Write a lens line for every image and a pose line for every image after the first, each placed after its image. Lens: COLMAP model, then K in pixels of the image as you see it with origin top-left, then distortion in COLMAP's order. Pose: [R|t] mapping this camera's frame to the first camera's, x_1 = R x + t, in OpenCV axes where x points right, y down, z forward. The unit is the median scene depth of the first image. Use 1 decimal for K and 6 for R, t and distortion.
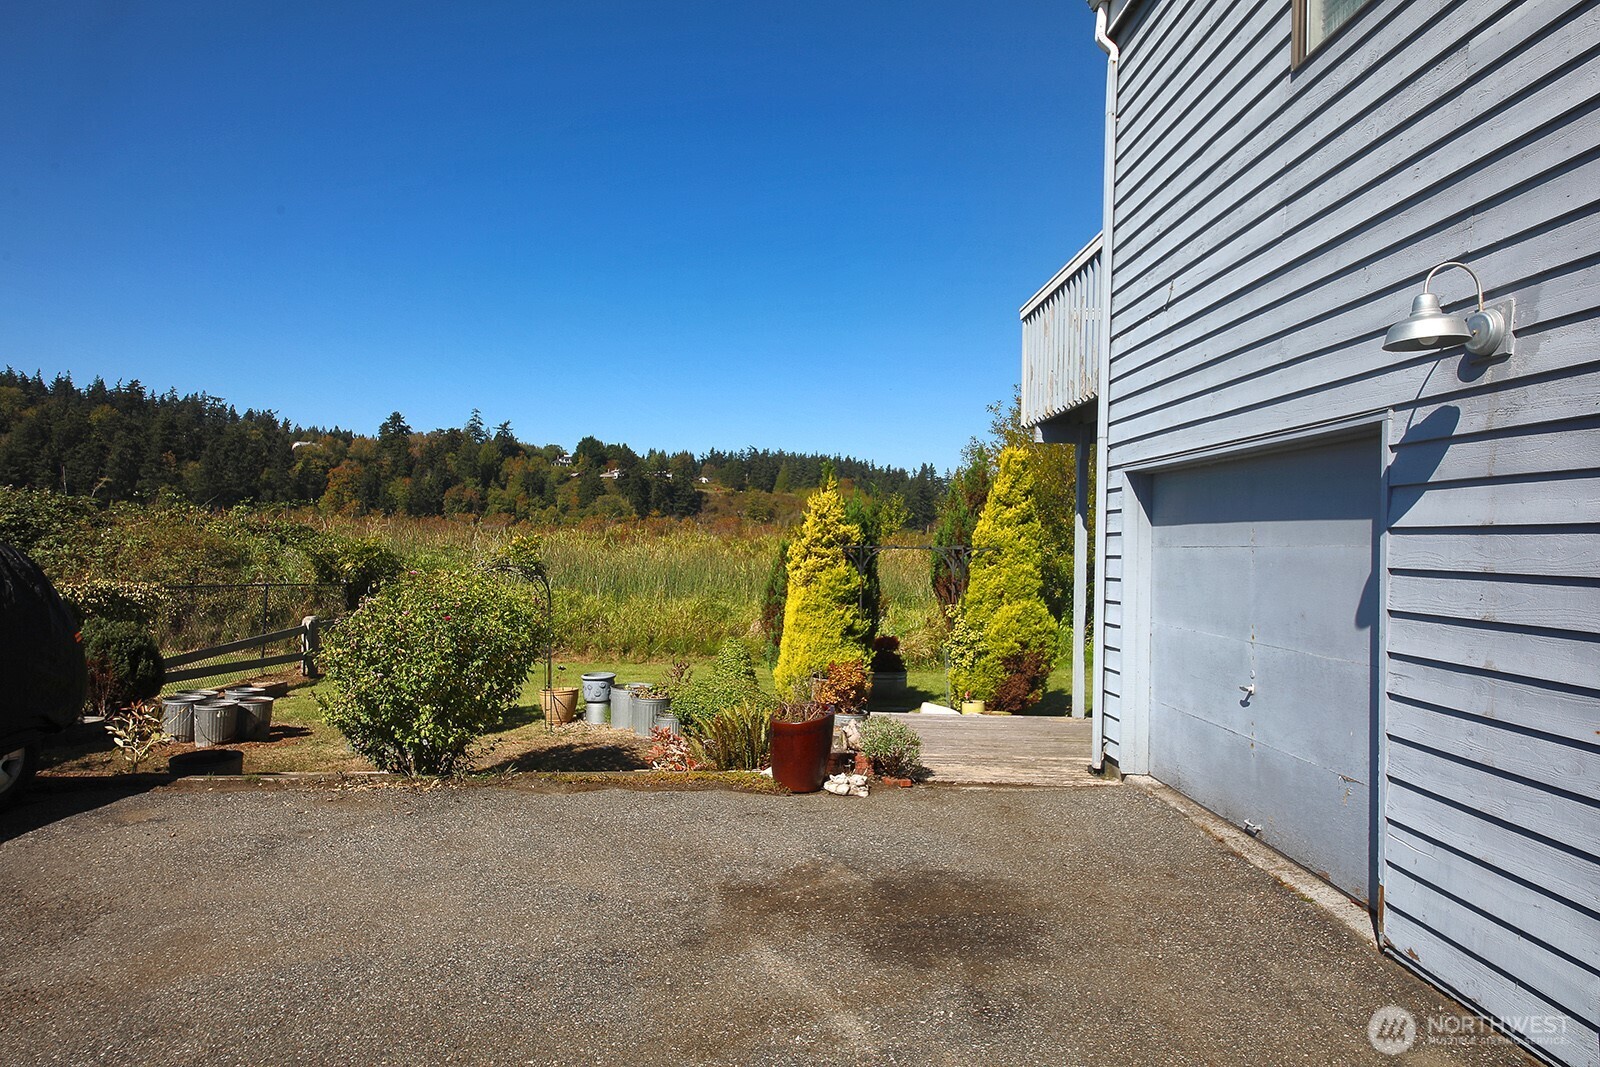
lens RADIAL K [[914.7, 0, 793.3], [0, 914.7, 530.6], [0, 0, 1]] dist [0.017304, -0.003214]
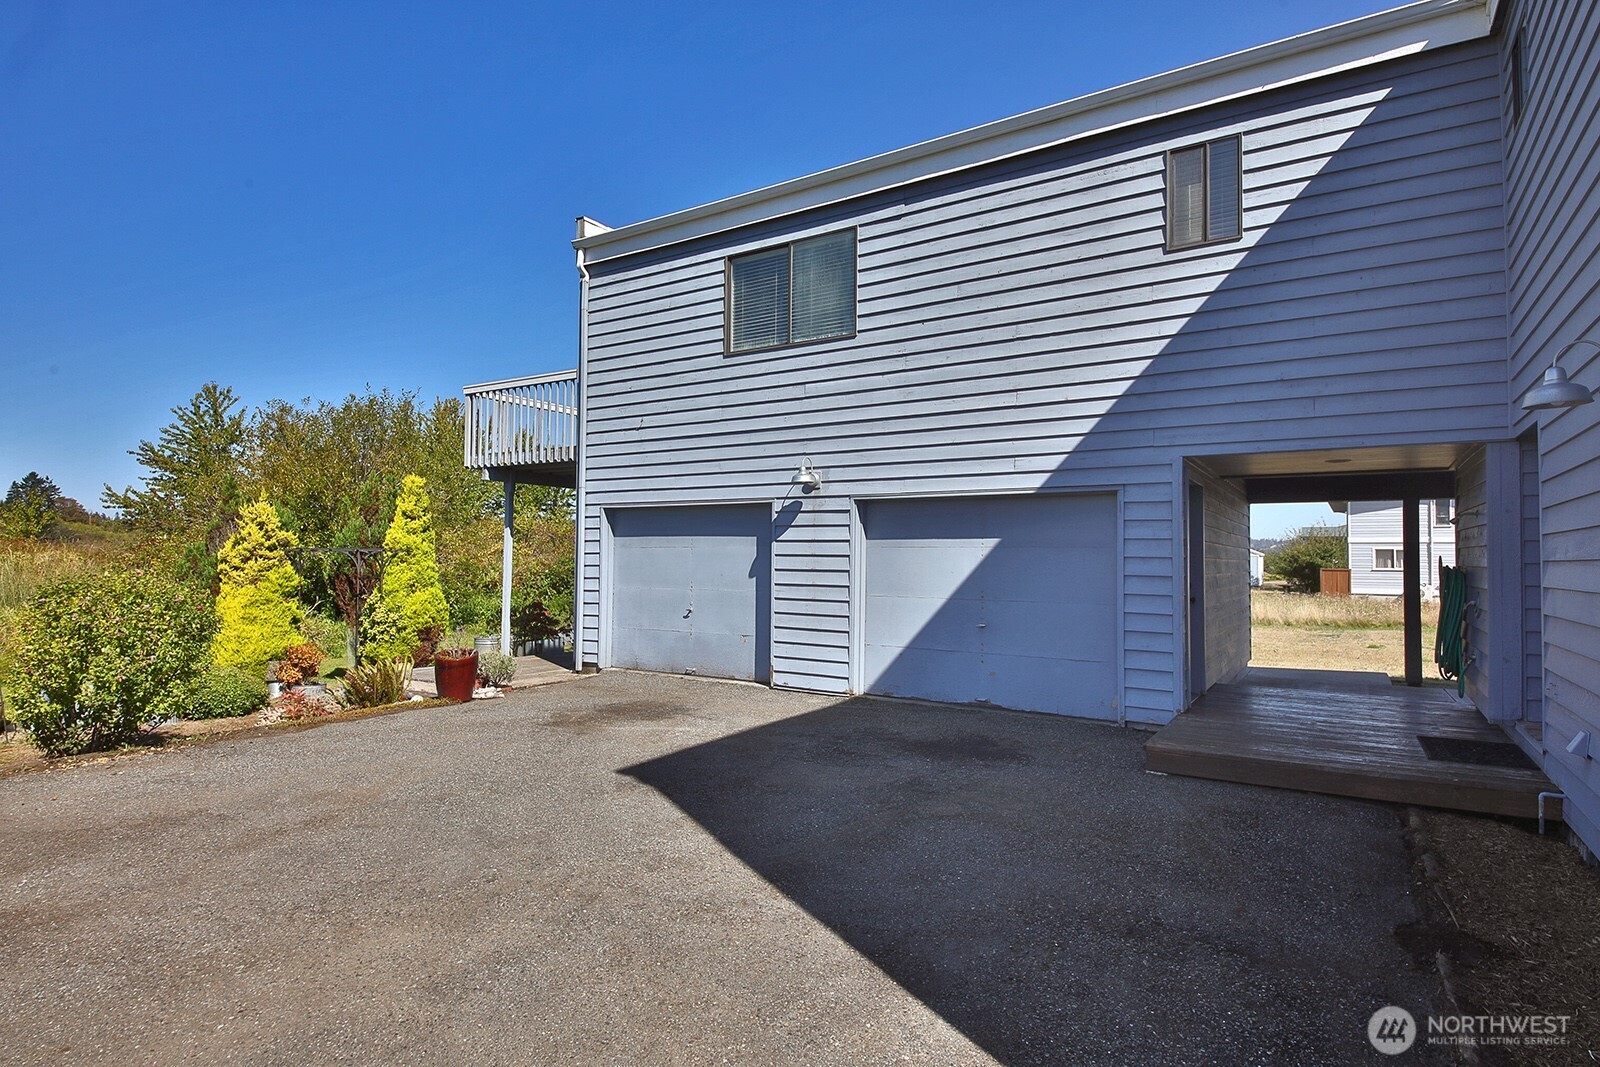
lens RADIAL K [[845.3, 0, 797.8], [0, 845.3, 529.9], [0, 0, 1]] dist [0.005408, 0.000298]
pose [[0.562111, 0.012054, 0.826974, -0.498786], [-0.007609, 0.999927, -0.009403, -0.003455], [-0.827027, -0.001007, 0.562161, -0.179208]]
